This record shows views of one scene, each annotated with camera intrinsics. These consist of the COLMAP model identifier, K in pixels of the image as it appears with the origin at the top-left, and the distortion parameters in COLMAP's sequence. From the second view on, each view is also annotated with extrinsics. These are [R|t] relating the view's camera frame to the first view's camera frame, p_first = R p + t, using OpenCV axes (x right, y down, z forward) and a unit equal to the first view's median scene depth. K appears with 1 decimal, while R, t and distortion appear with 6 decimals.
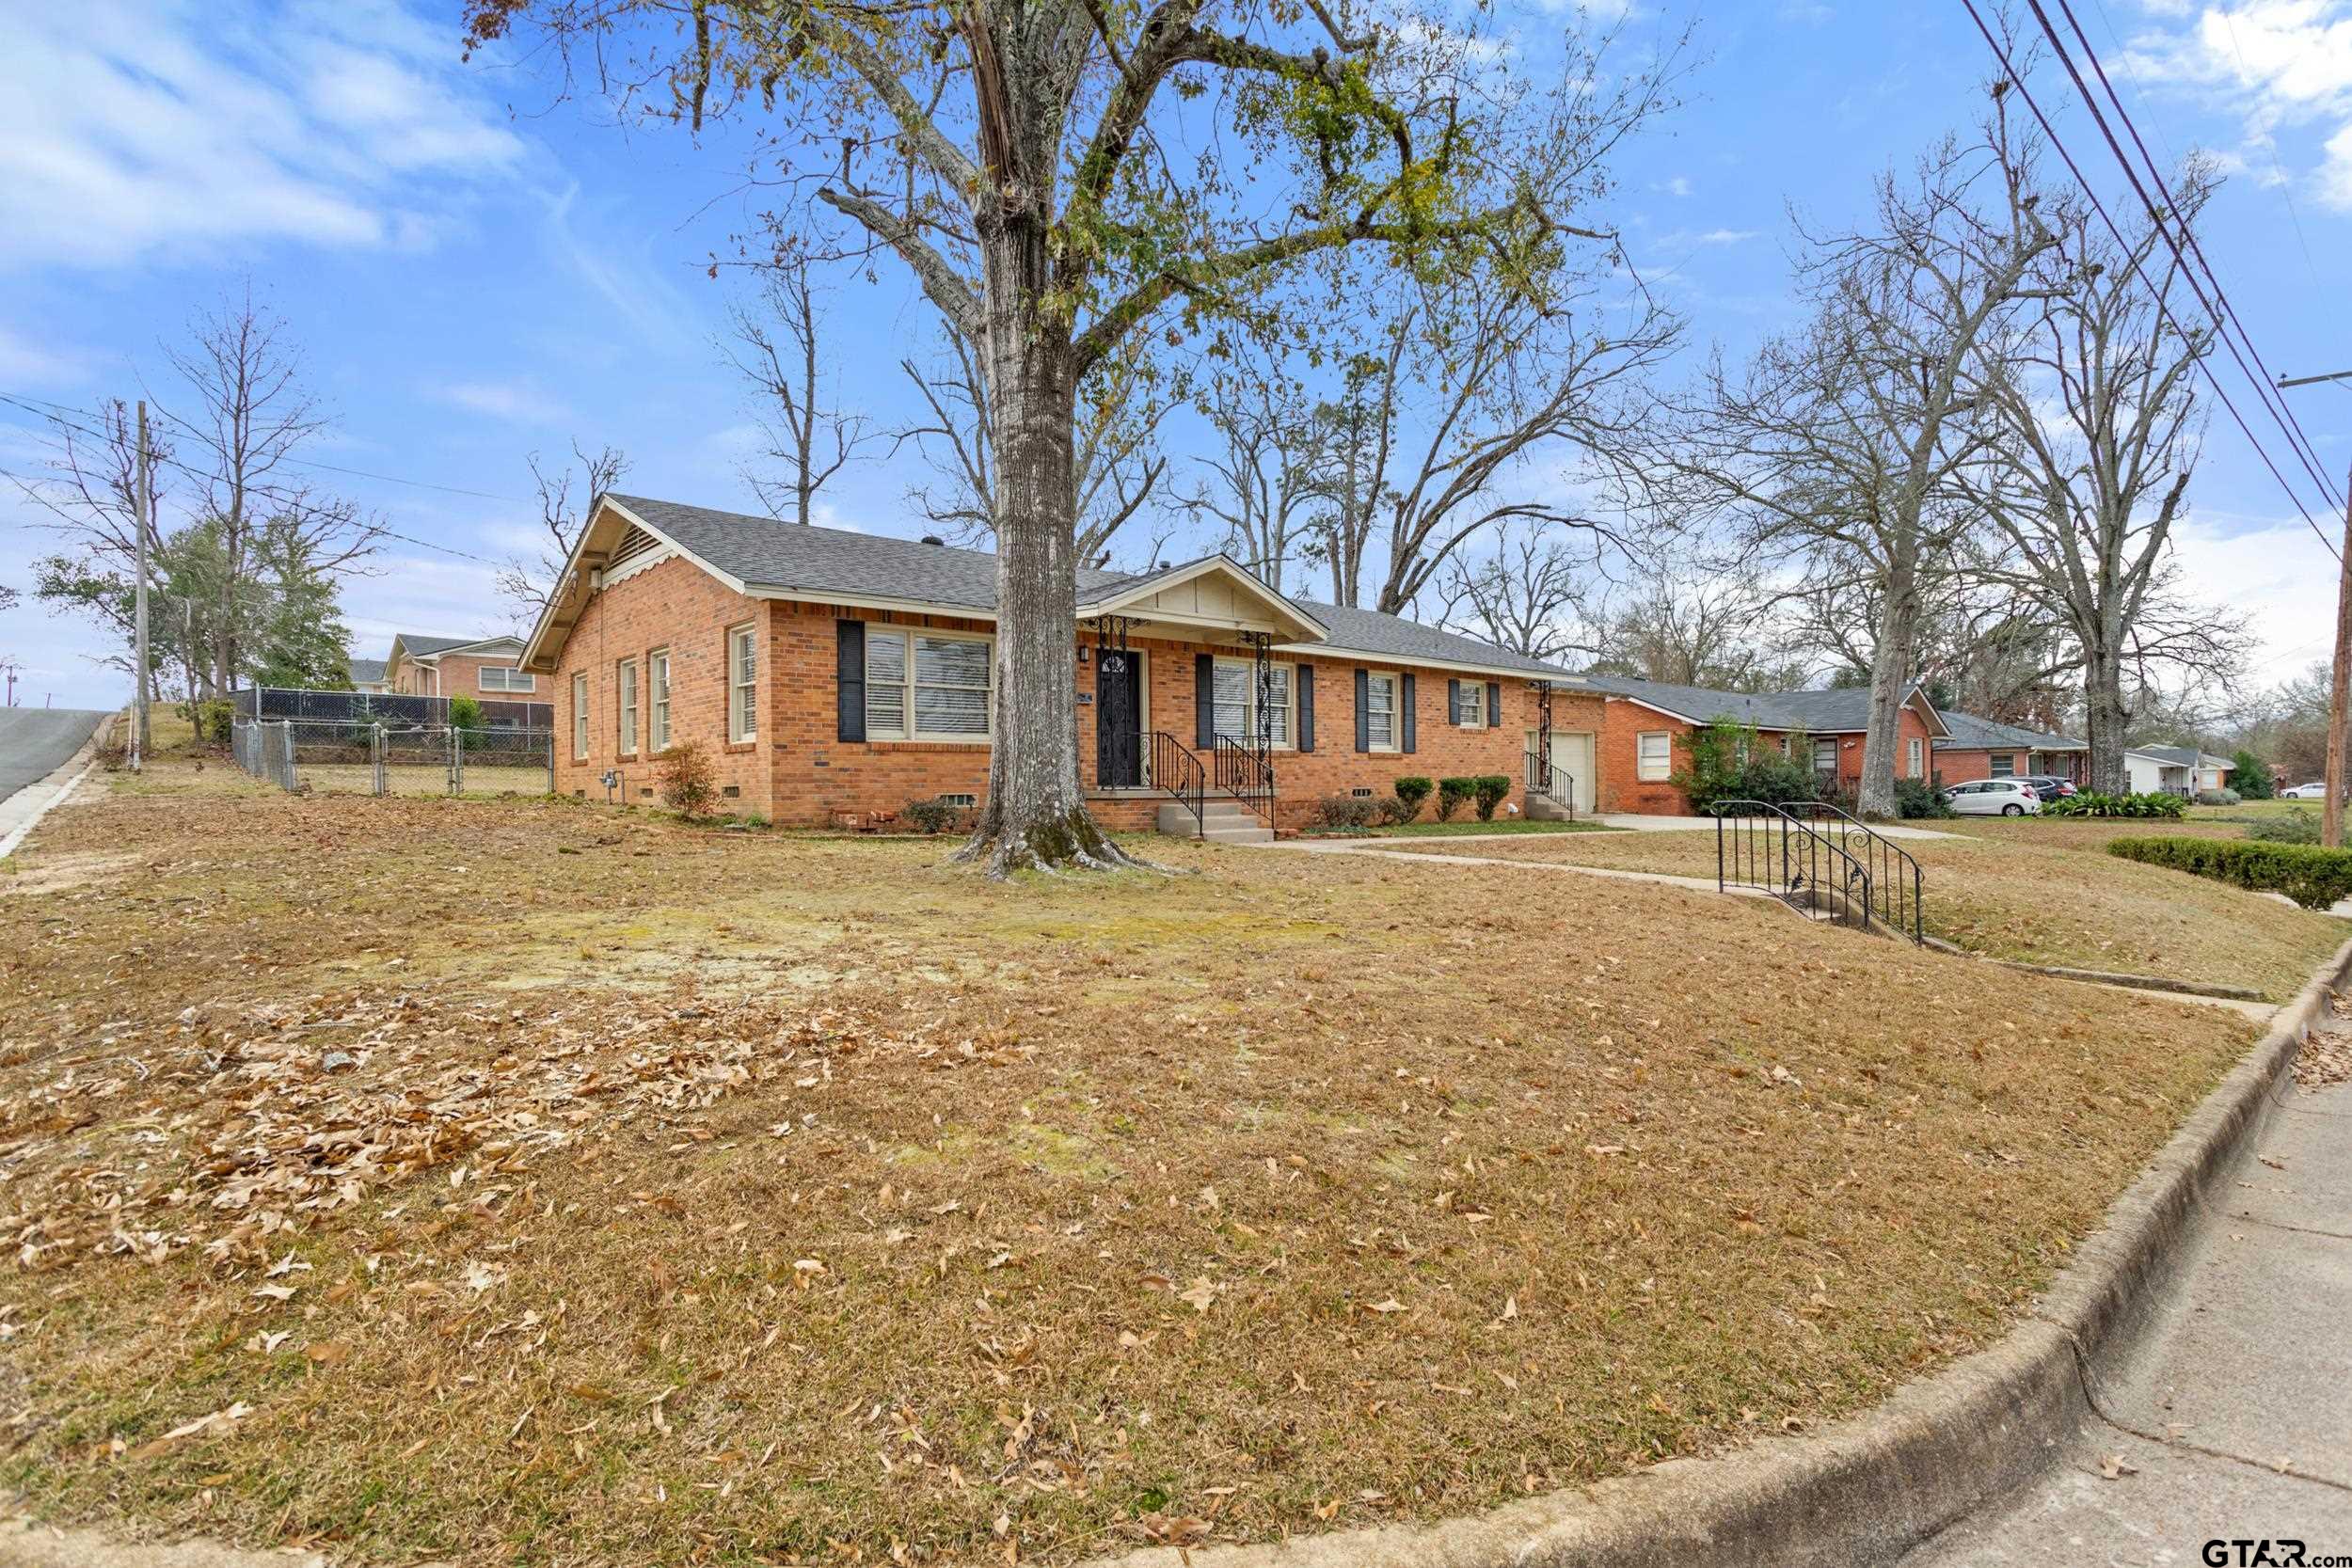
lens RADIAL K [[1137.8, 0, 1197.8], [0, 1137.8, 784.3], [0, 0, 1]] dist [0.001262, 0.000738]
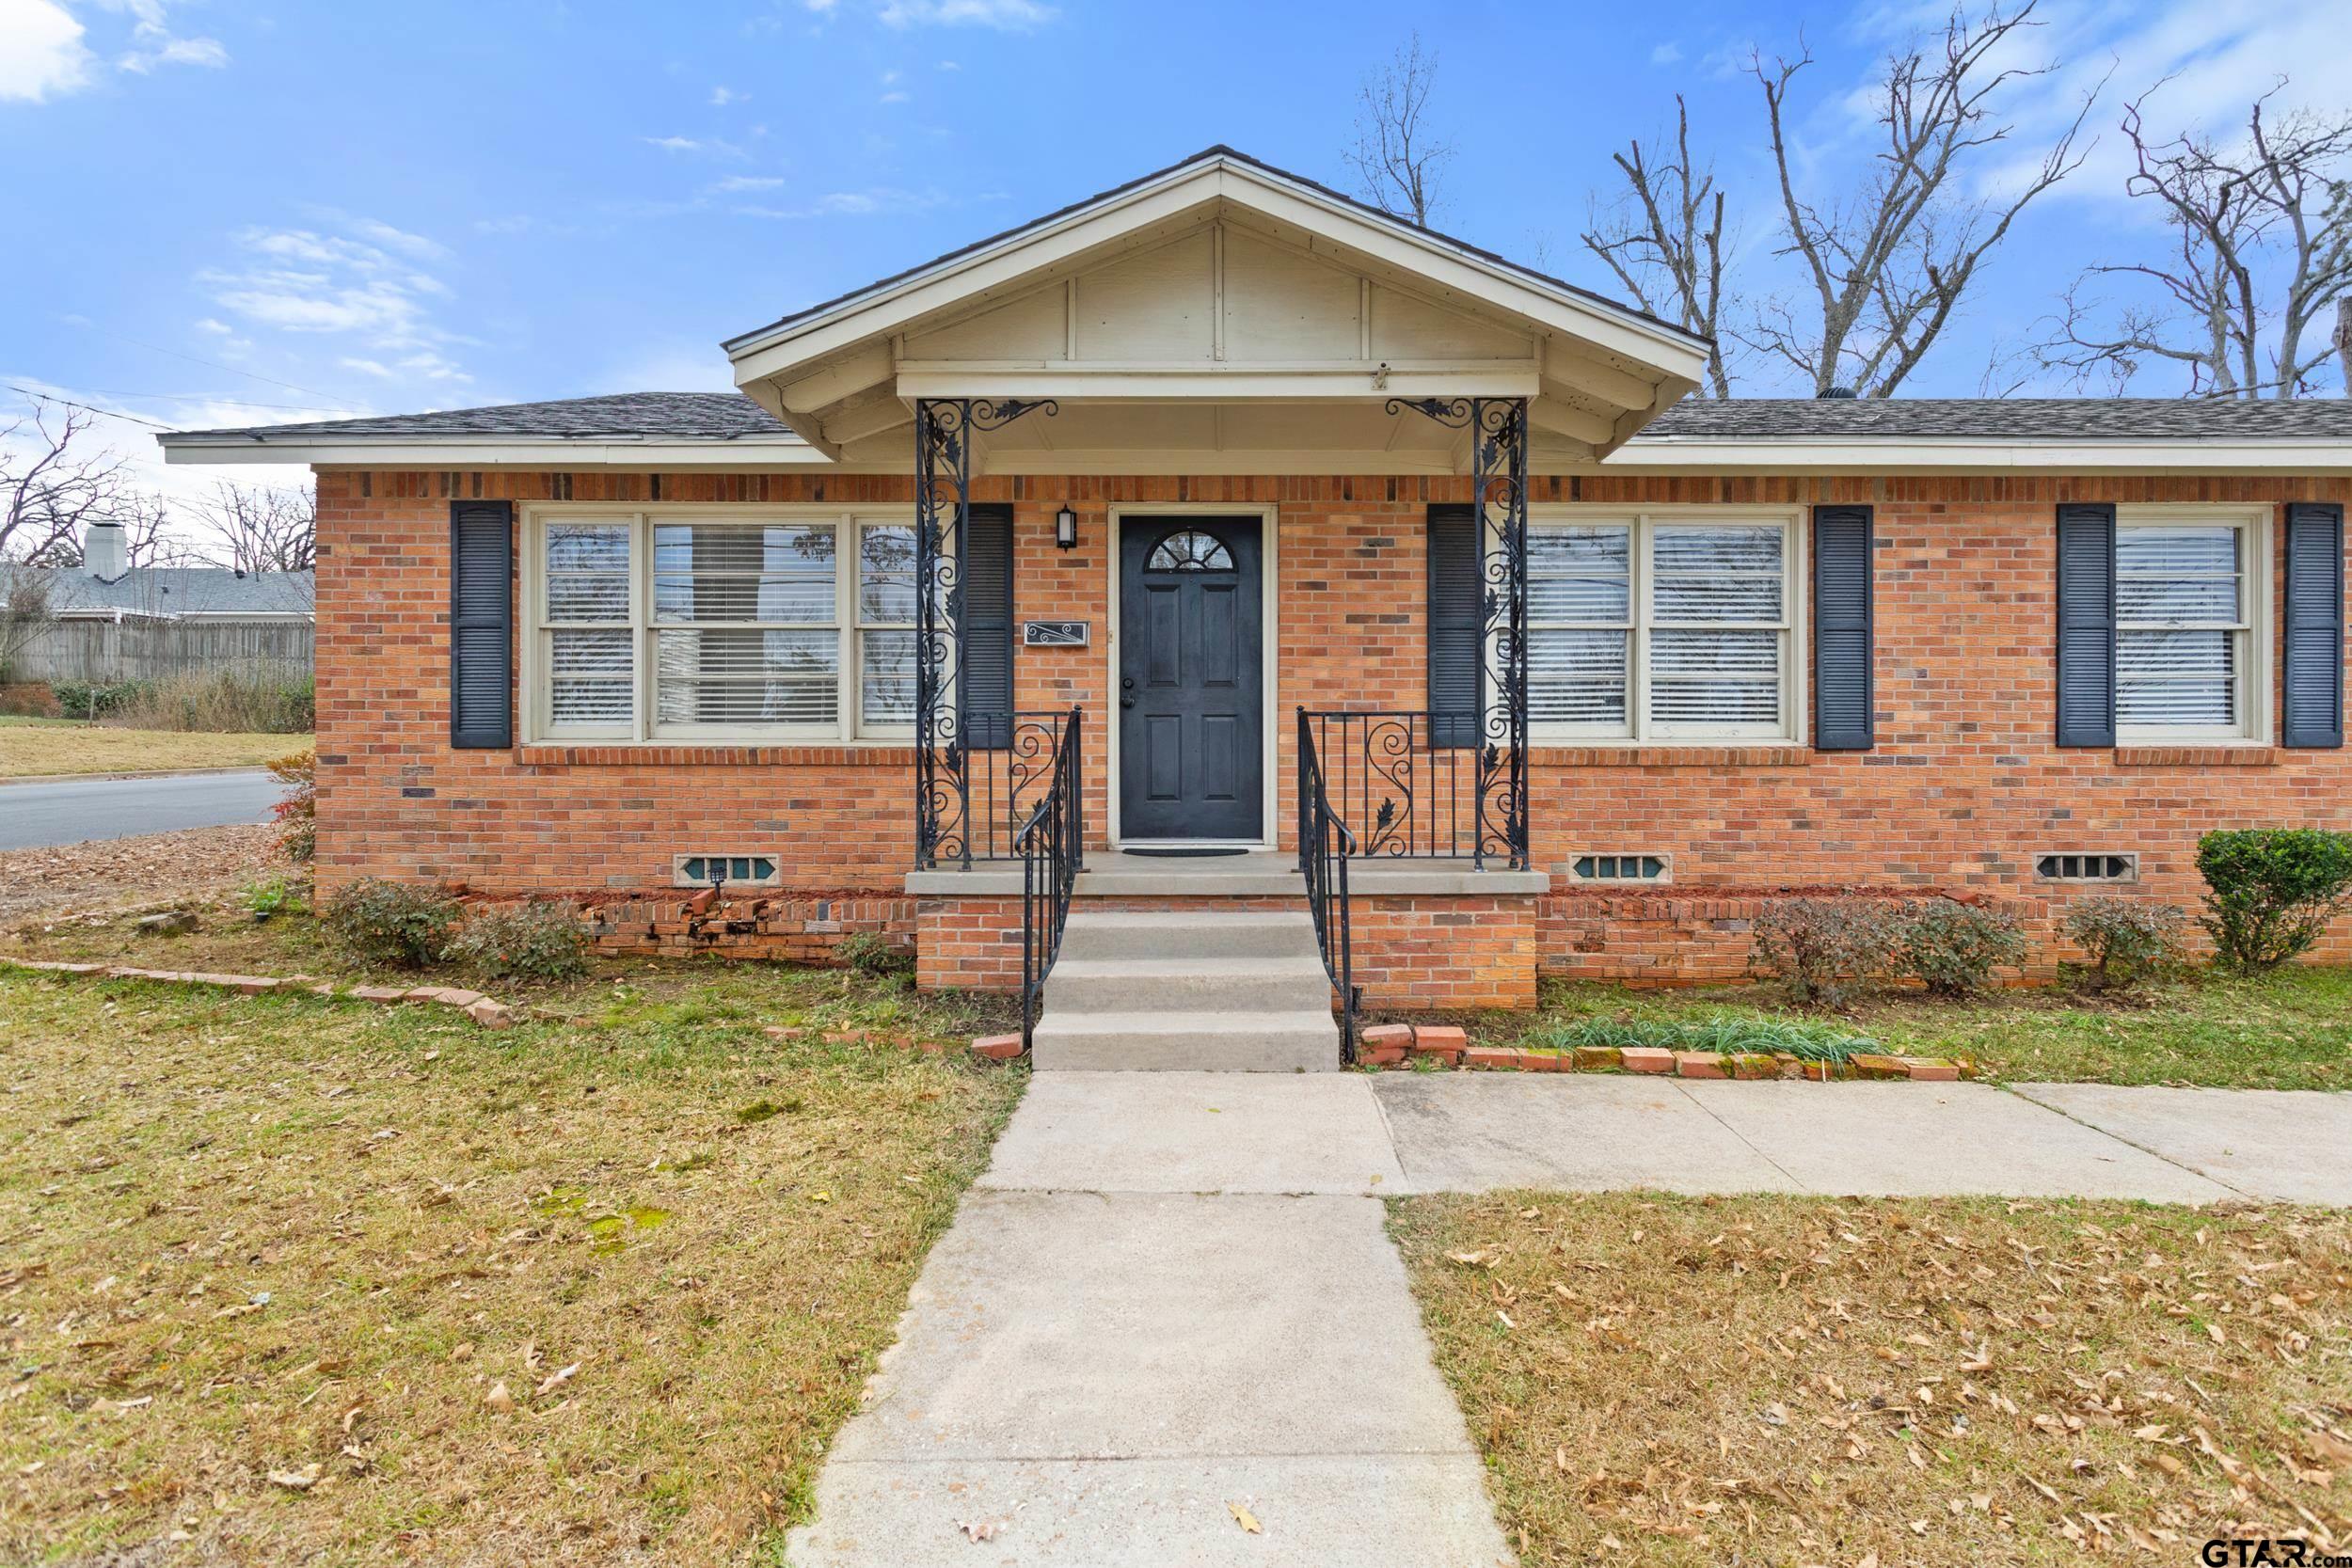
lens RADIAL K [[1218.5, 0, 1176.0], [0, 1218.5, 784.0], [0, 0, 1]] dist [0.001000, -0.000760]
pose [[0.745374, 0.001794, -0.666645, 0.193645], [-0.006006, 0.999974, -0.004024, -0.015058], [0.666620, 0.007004, 0.745365, 0.574315]]
